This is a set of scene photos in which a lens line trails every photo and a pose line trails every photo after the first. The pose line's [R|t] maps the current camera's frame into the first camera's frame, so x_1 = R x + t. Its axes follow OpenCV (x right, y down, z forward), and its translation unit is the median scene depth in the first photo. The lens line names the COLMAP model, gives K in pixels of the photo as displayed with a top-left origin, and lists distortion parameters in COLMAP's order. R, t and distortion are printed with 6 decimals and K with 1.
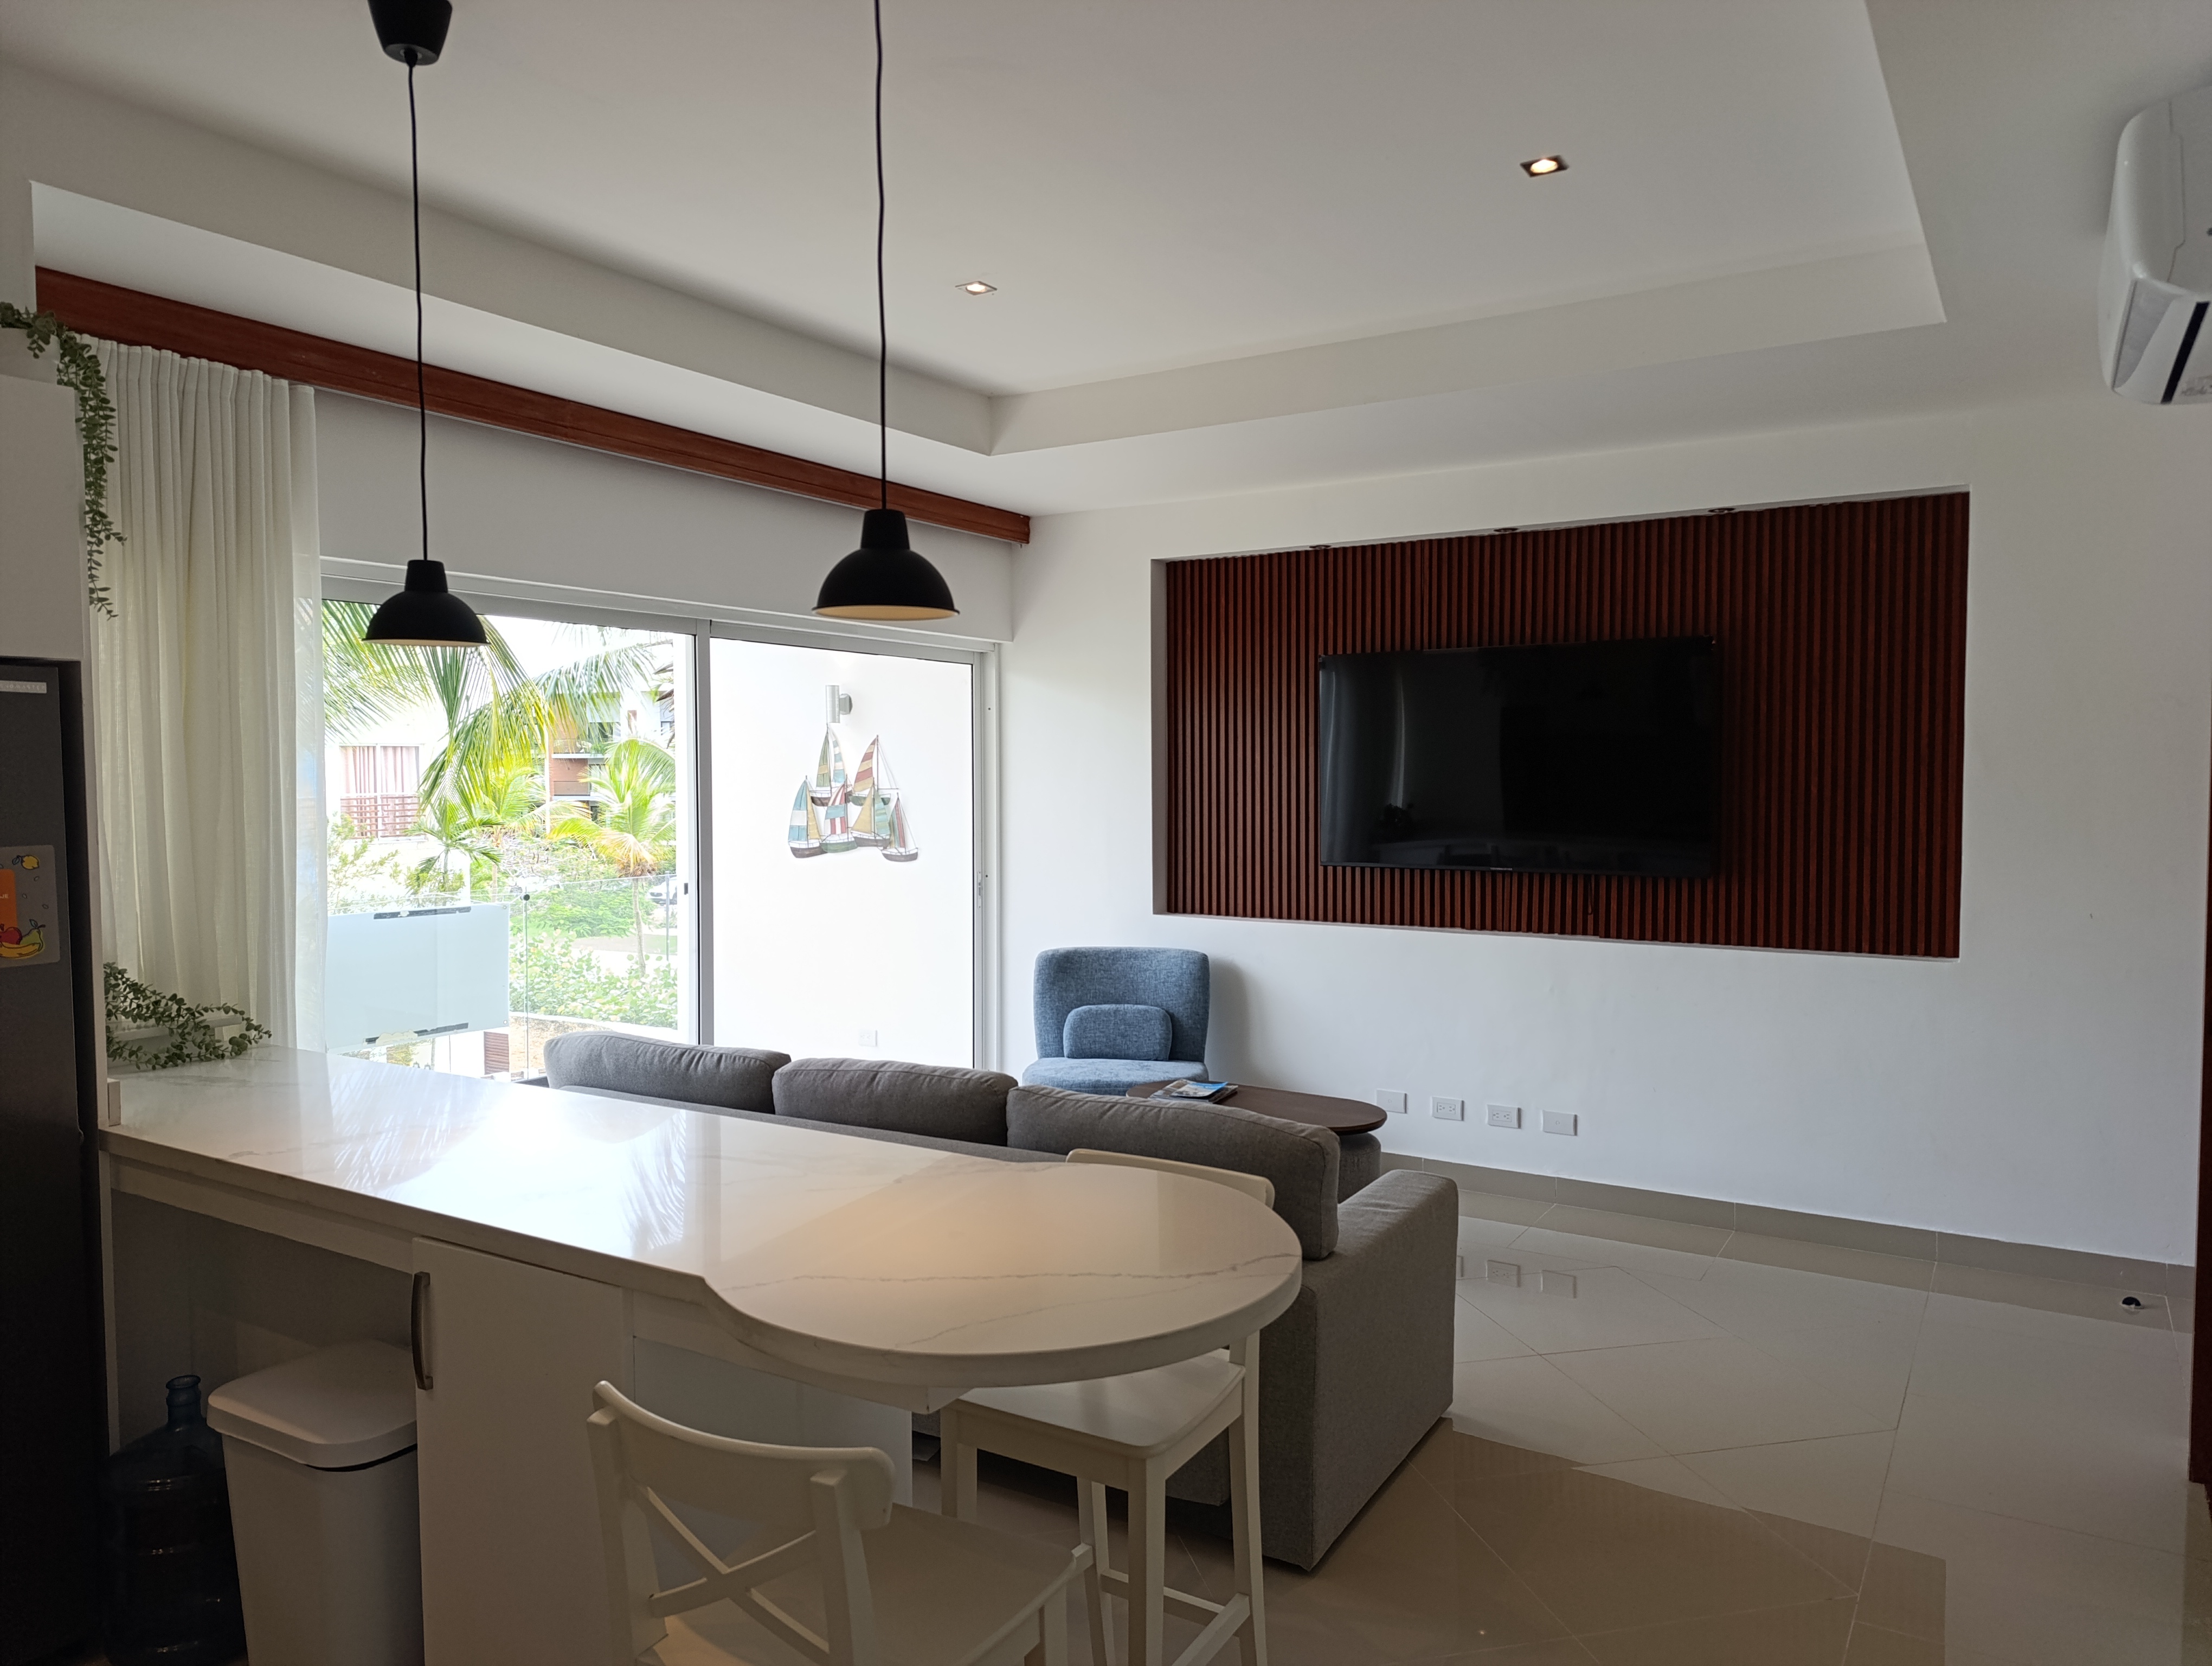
lens RADIAL K [[1511.4, 0, 1104.3], [0, 1511.4, 840.4], [0, 0, 1]] dist [0.055250, -0.057778]
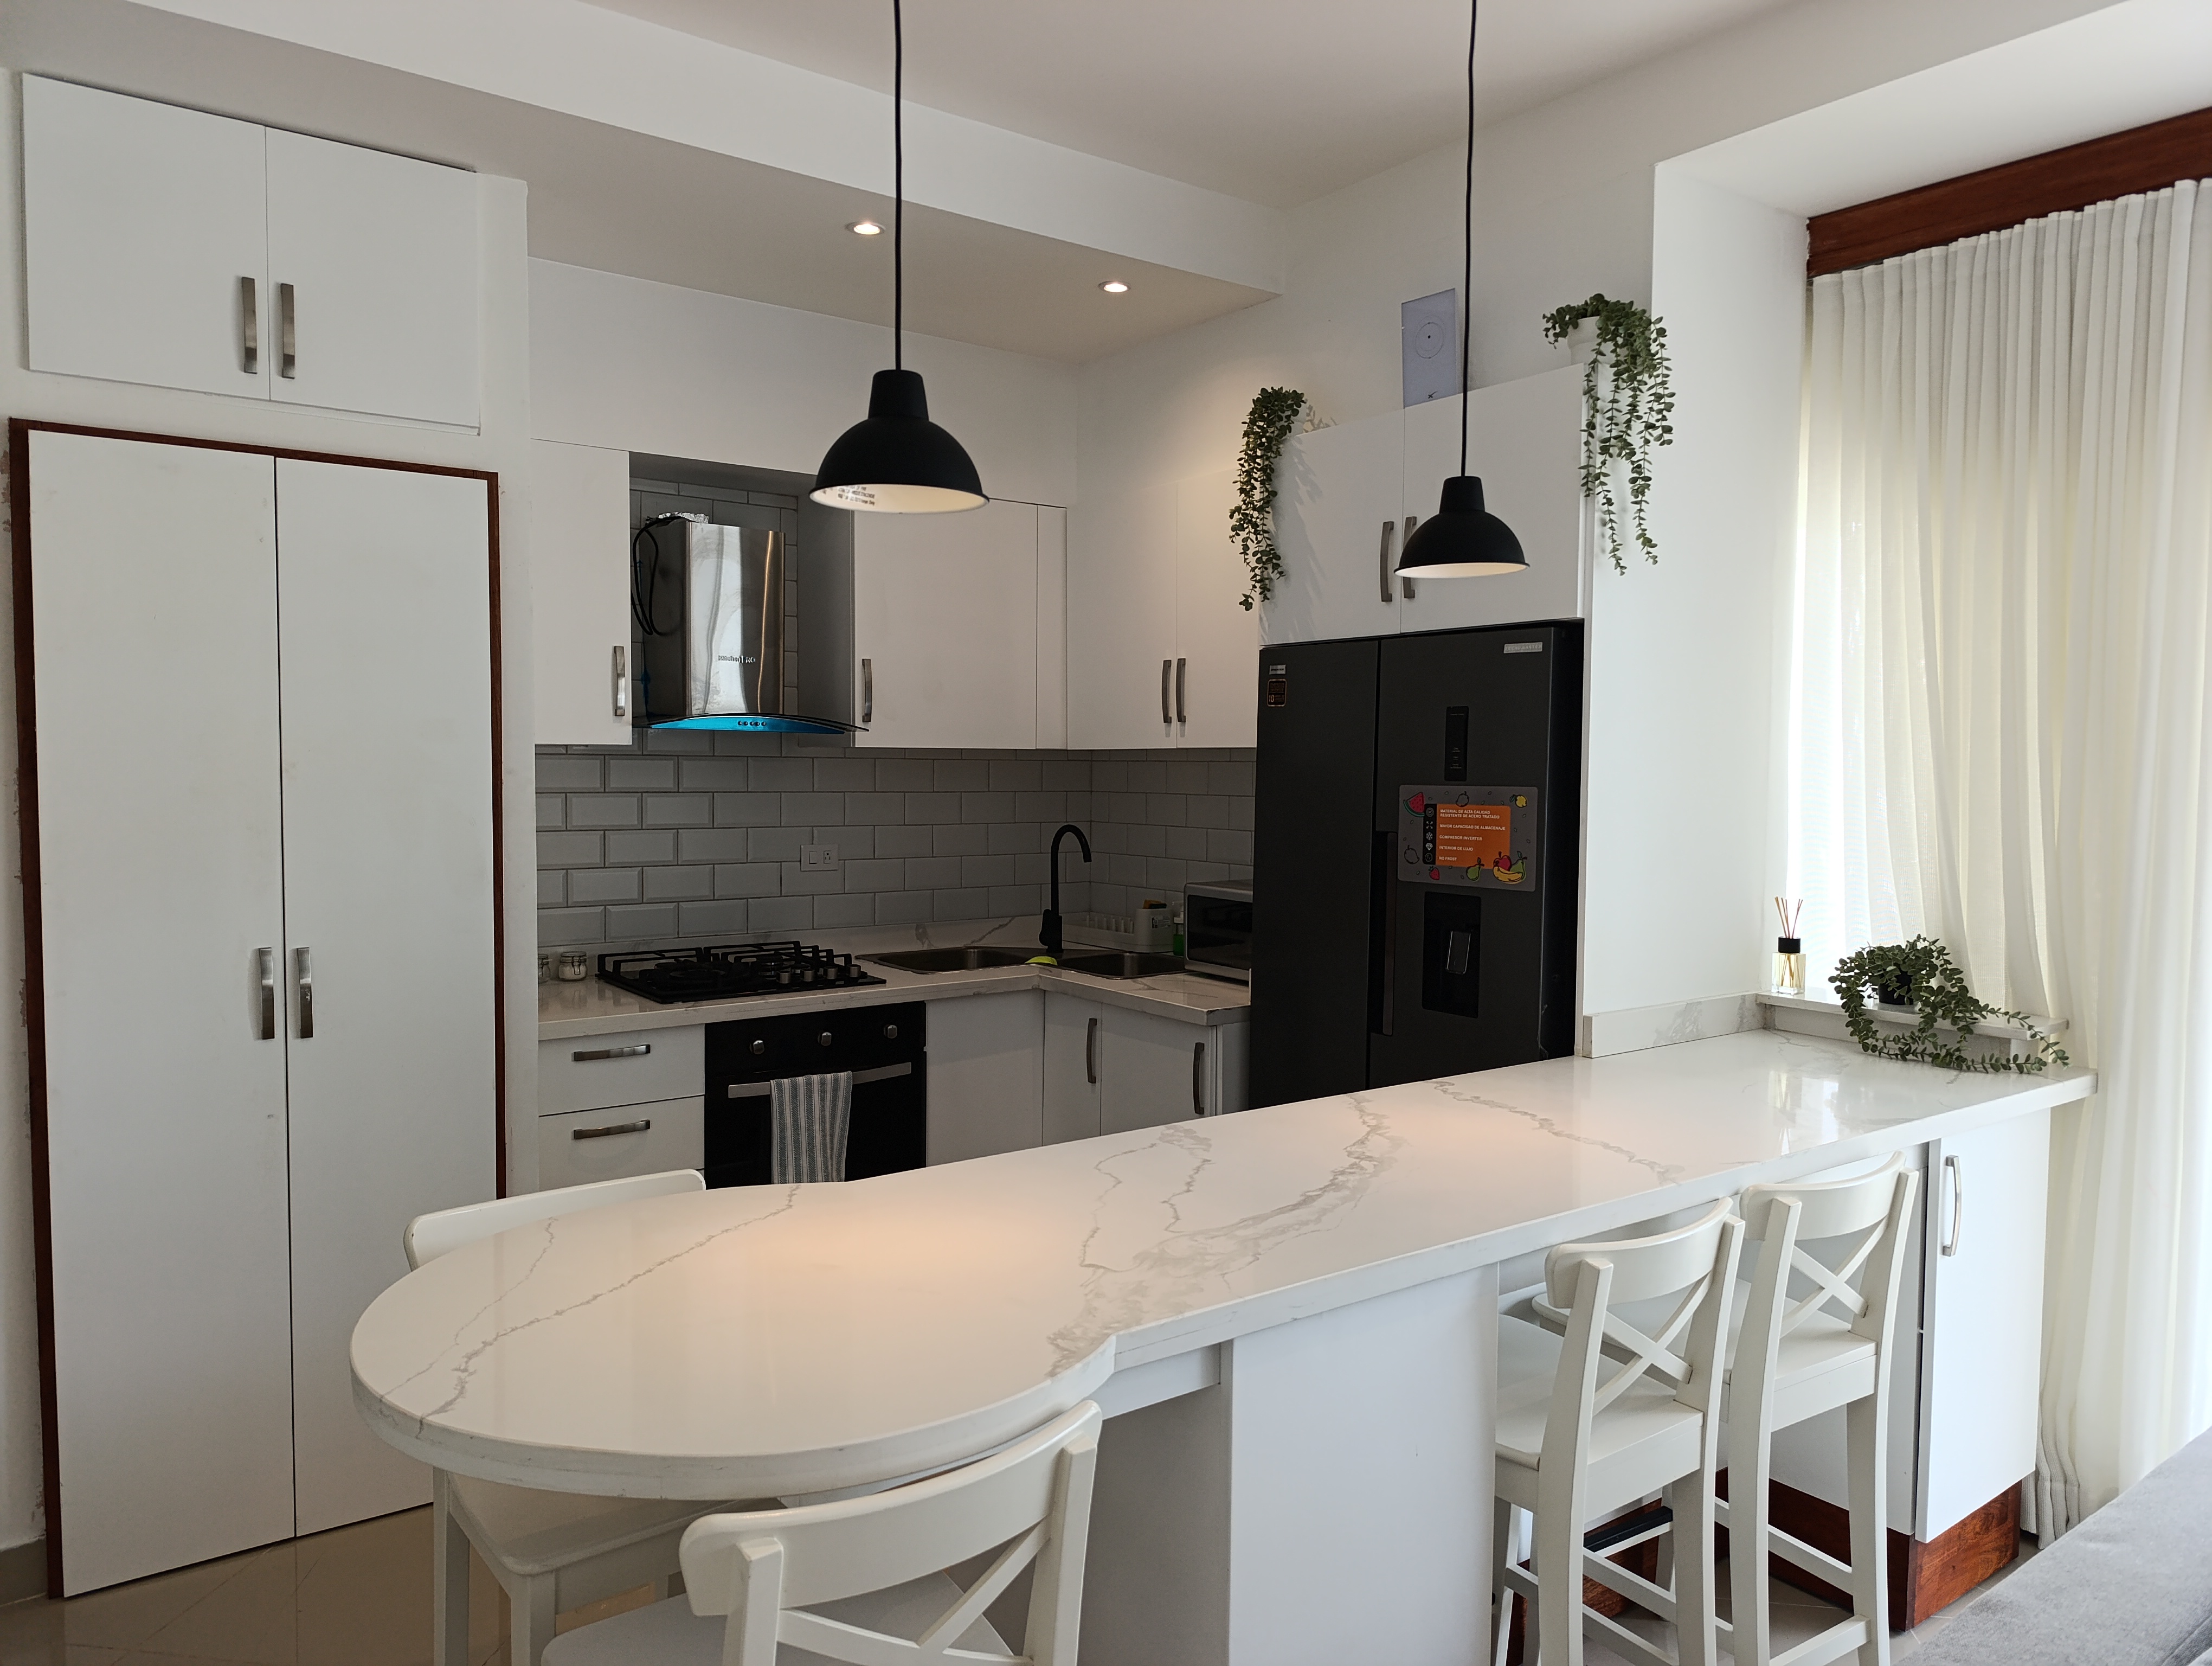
lens RADIAL K [[1505.2, 0, 1112.6], [0, 1505.2, 830.3], [0, 0, 1]] dist [0.039819, -0.039984]
pose [[-0.362088, 0.045636, -0.931026, 0.227732], [-0.052240, 0.996238, 0.069150, -0.012845], [0.930679, 0.073675, -0.358342, 0.555517]]
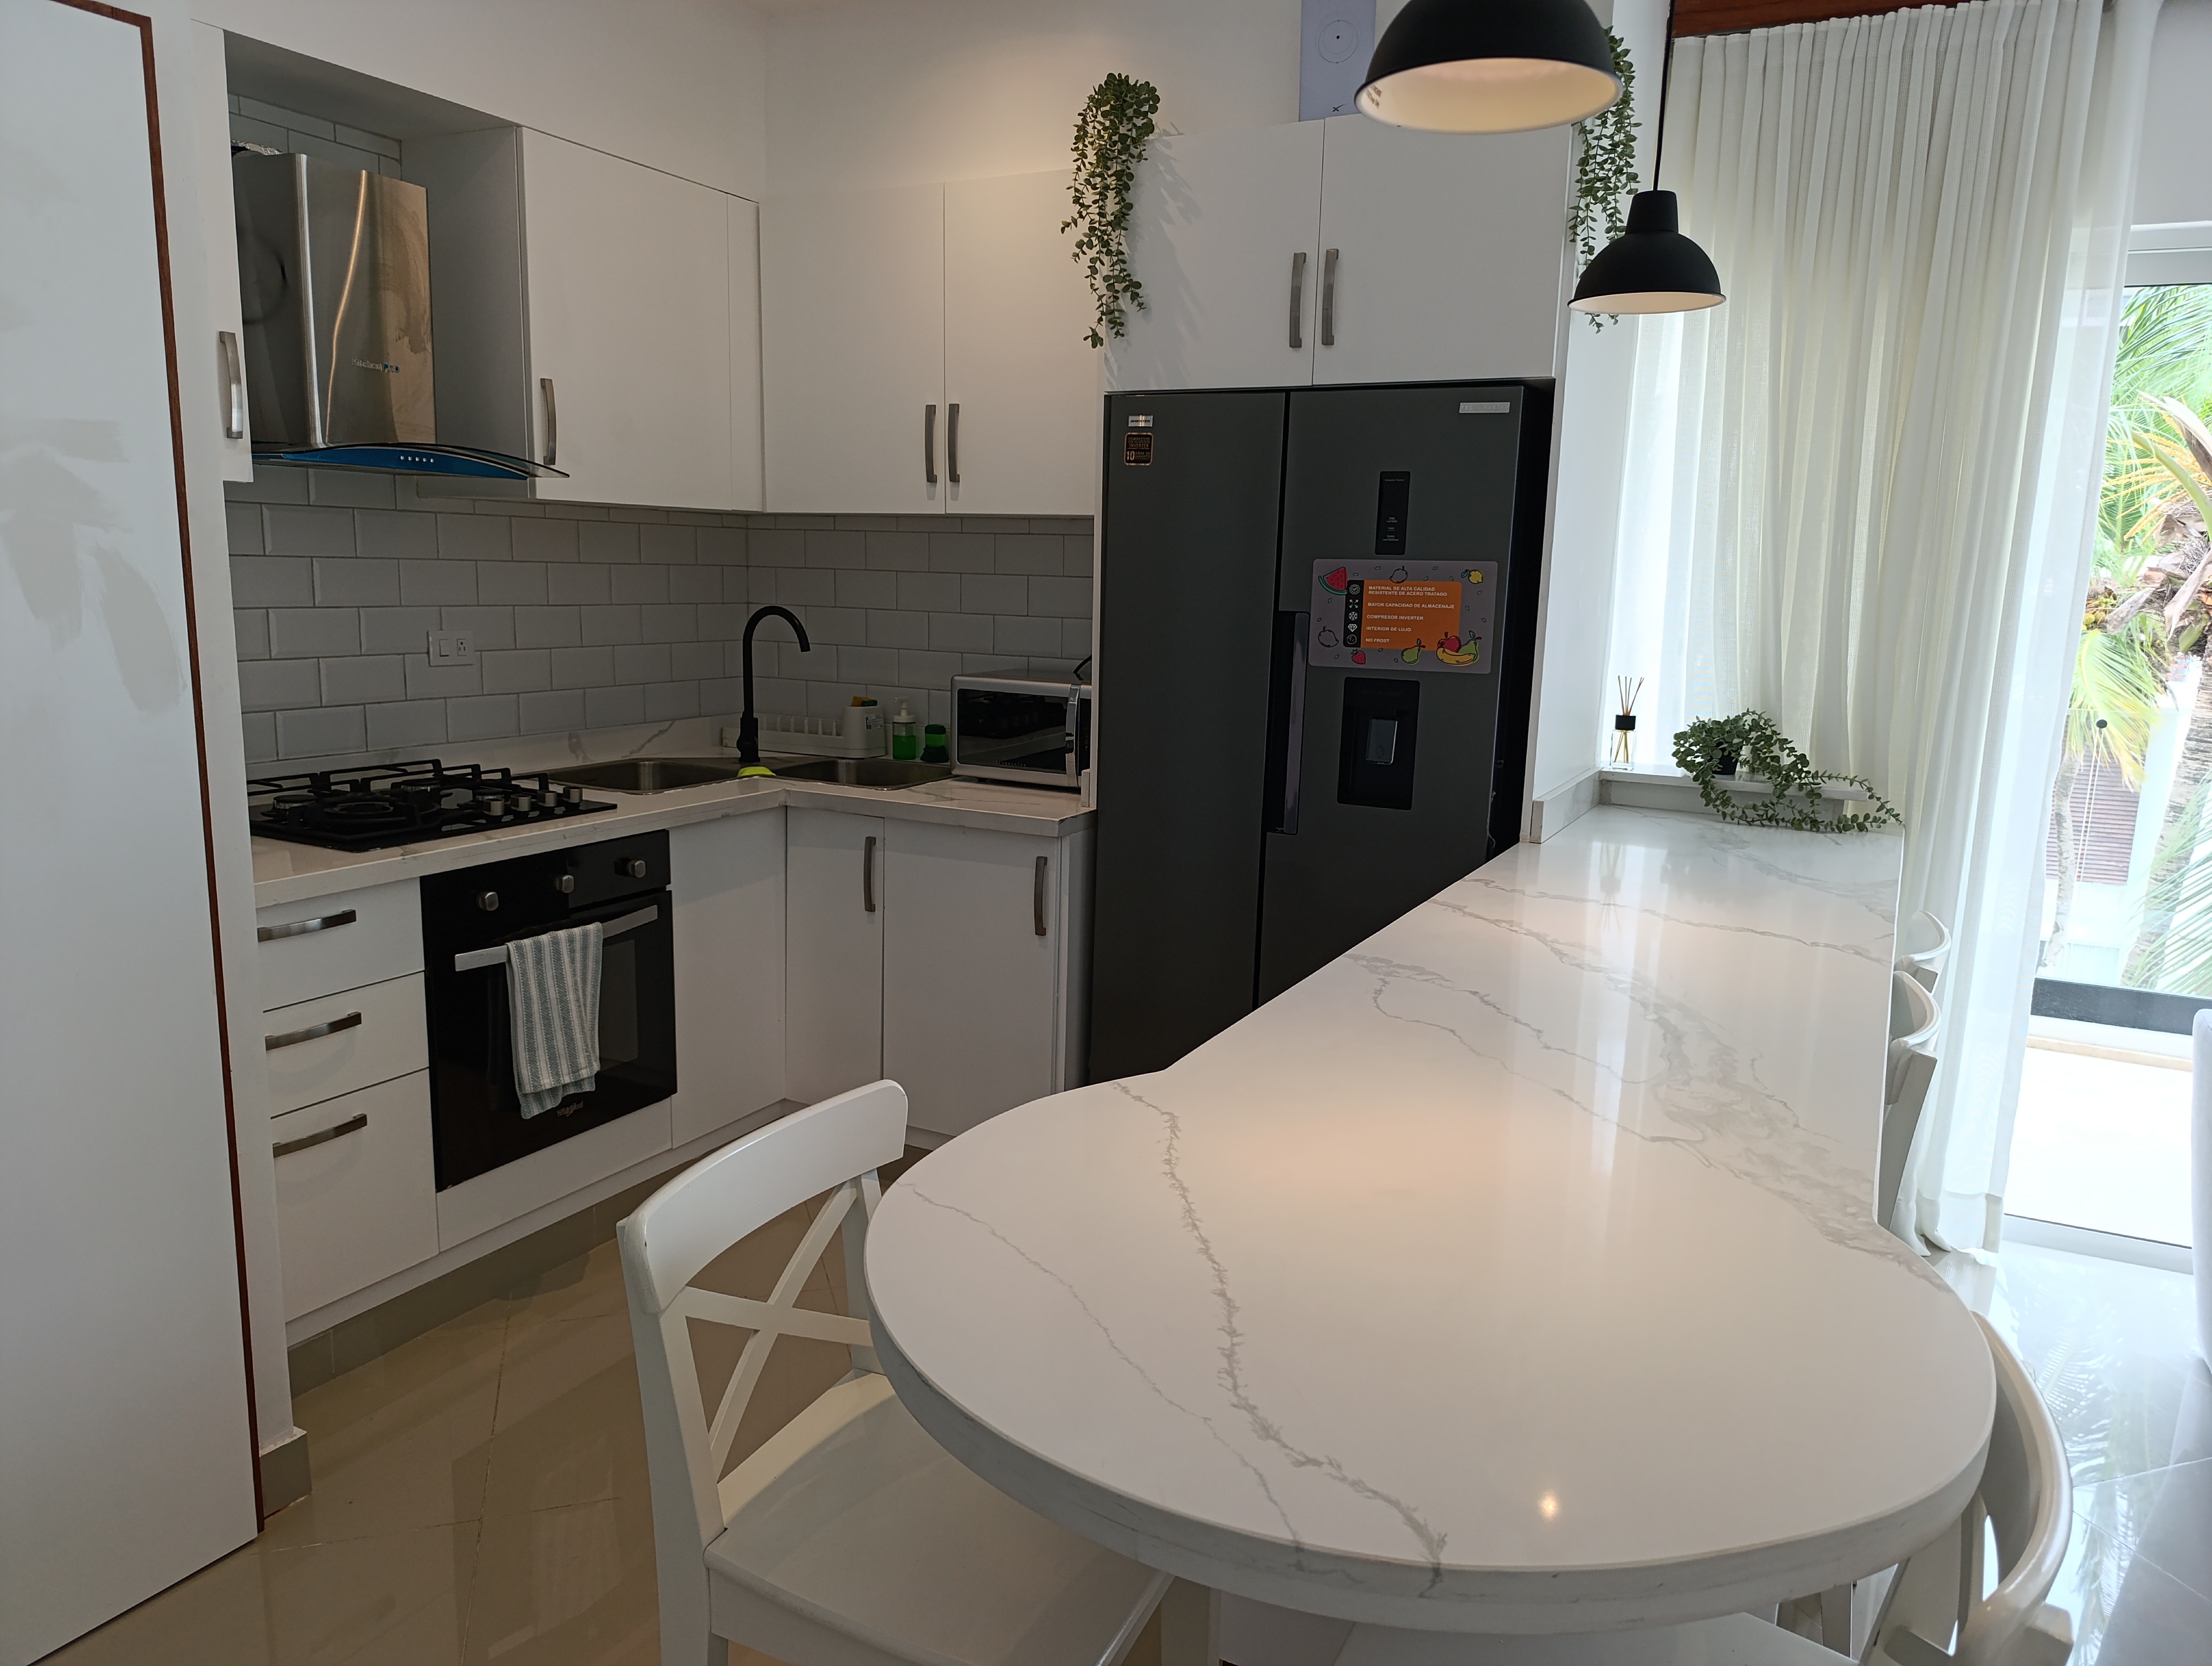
lens RADIAL K [[1517.7, 0, 1113.8], [0, 1517.7, 838.5], [0, 0, 1]] dist [0.033630, -0.042120]
pose [[0.085273, 0.185760, -0.978888, 0.174541], [-0.076027, 0.980815, 0.179503, 0.010895], [0.993453, 0.059115, 0.097760, 0.324454]]
